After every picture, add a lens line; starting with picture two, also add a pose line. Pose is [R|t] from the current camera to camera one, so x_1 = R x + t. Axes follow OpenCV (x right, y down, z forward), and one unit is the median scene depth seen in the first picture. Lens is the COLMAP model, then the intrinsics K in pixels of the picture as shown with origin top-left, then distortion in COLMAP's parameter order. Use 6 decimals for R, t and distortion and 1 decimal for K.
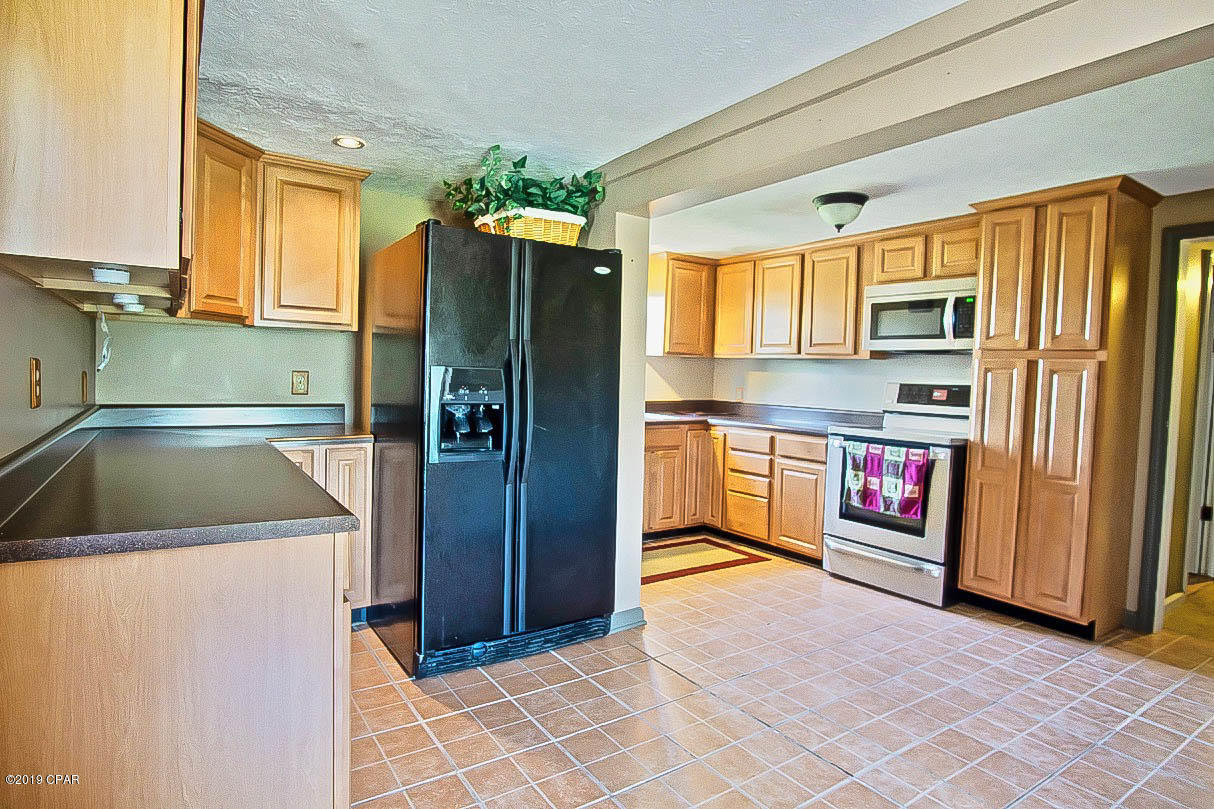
lens RADIAL K [[657.1, 0, 607.5], [0, 657.1, 397.4], [0, 0, 1]] dist [-0.036216, 0.010604]
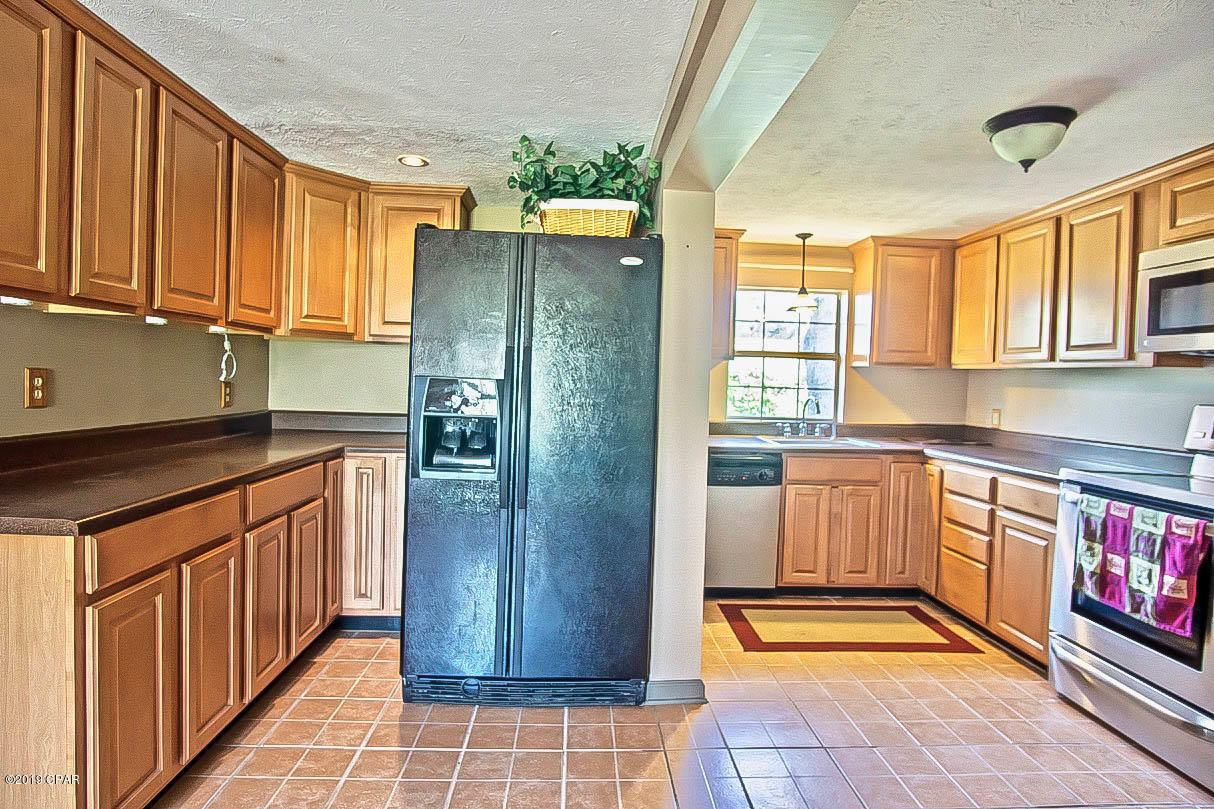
lens RADIAL K [[657.1, 0, 607.5], [0, 657.1, 397.4], [0, 0, 1]] dist [-0.036216, 0.010604]
pose [[0.854809, 0.011409, -0.518818, 0.309101], [-0.025566, 0.999470, -0.020145, -0.003059], [0.518313, 0.030485, 0.854647, 0.217979]]
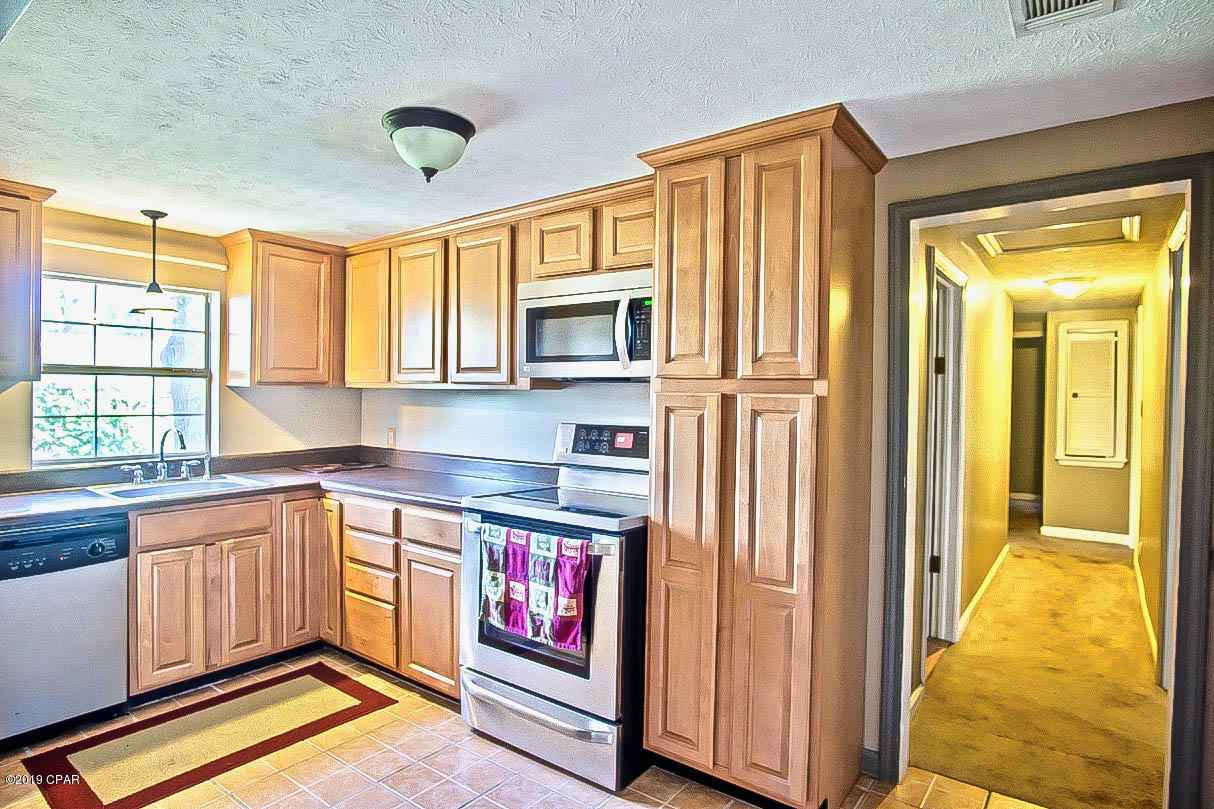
lens RADIAL K [[657.1, 0, 607.5], [0, 657.1, 397.4], [0, 0, 1]] dist [-0.036216, 0.010604]
pose [[0.944605, -0.022595, 0.327430, 0.286661], [0.031258, 0.999286, -0.021219, -0.038893], [-0.326717, 0.030278, 0.944637, 0.370379]]
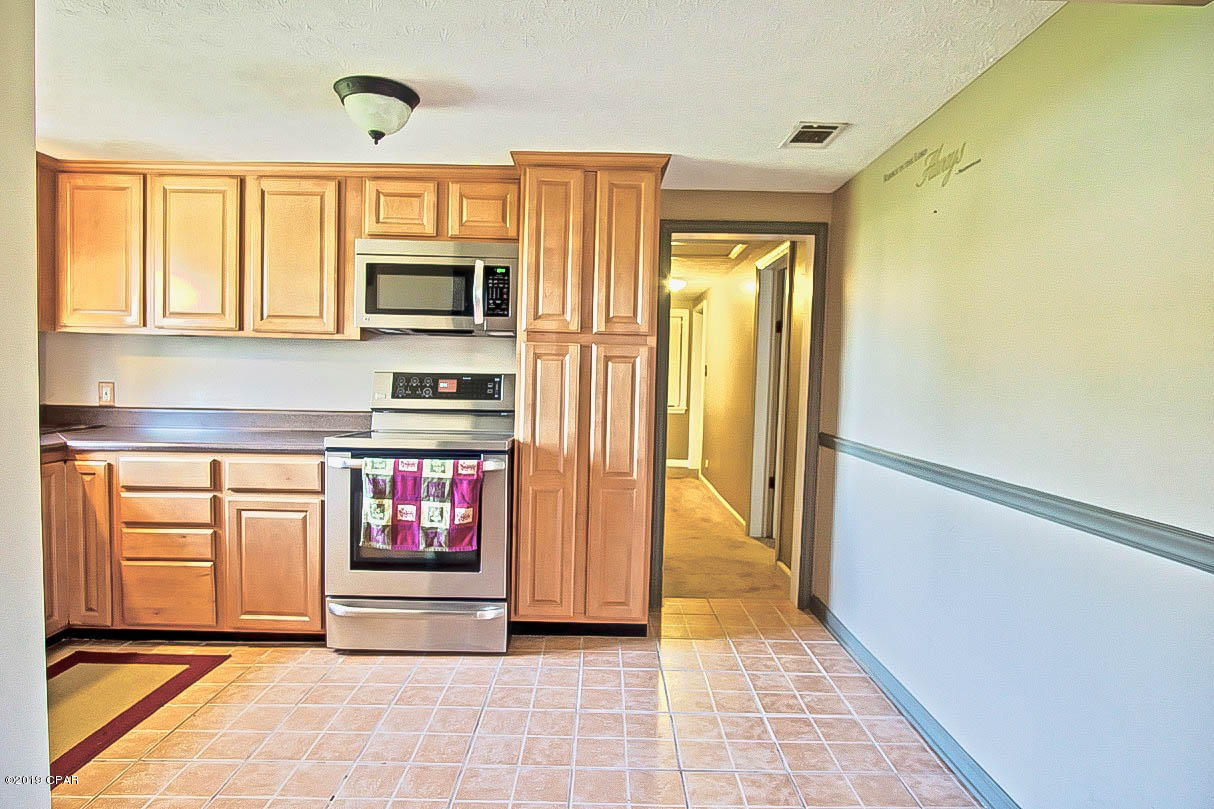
lens RADIAL K [[657.1, 0, 607.5], [0, 657.1, 397.4], [0, 0, 1]] dist [-0.036216, 0.010604]
pose [[0.548844, -0.050256, 0.834413, -0.067500], [0.027586, 0.998736, 0.042008, -0.019817], [-0.835470, -0.000038, 0.549536, 0.417456]]
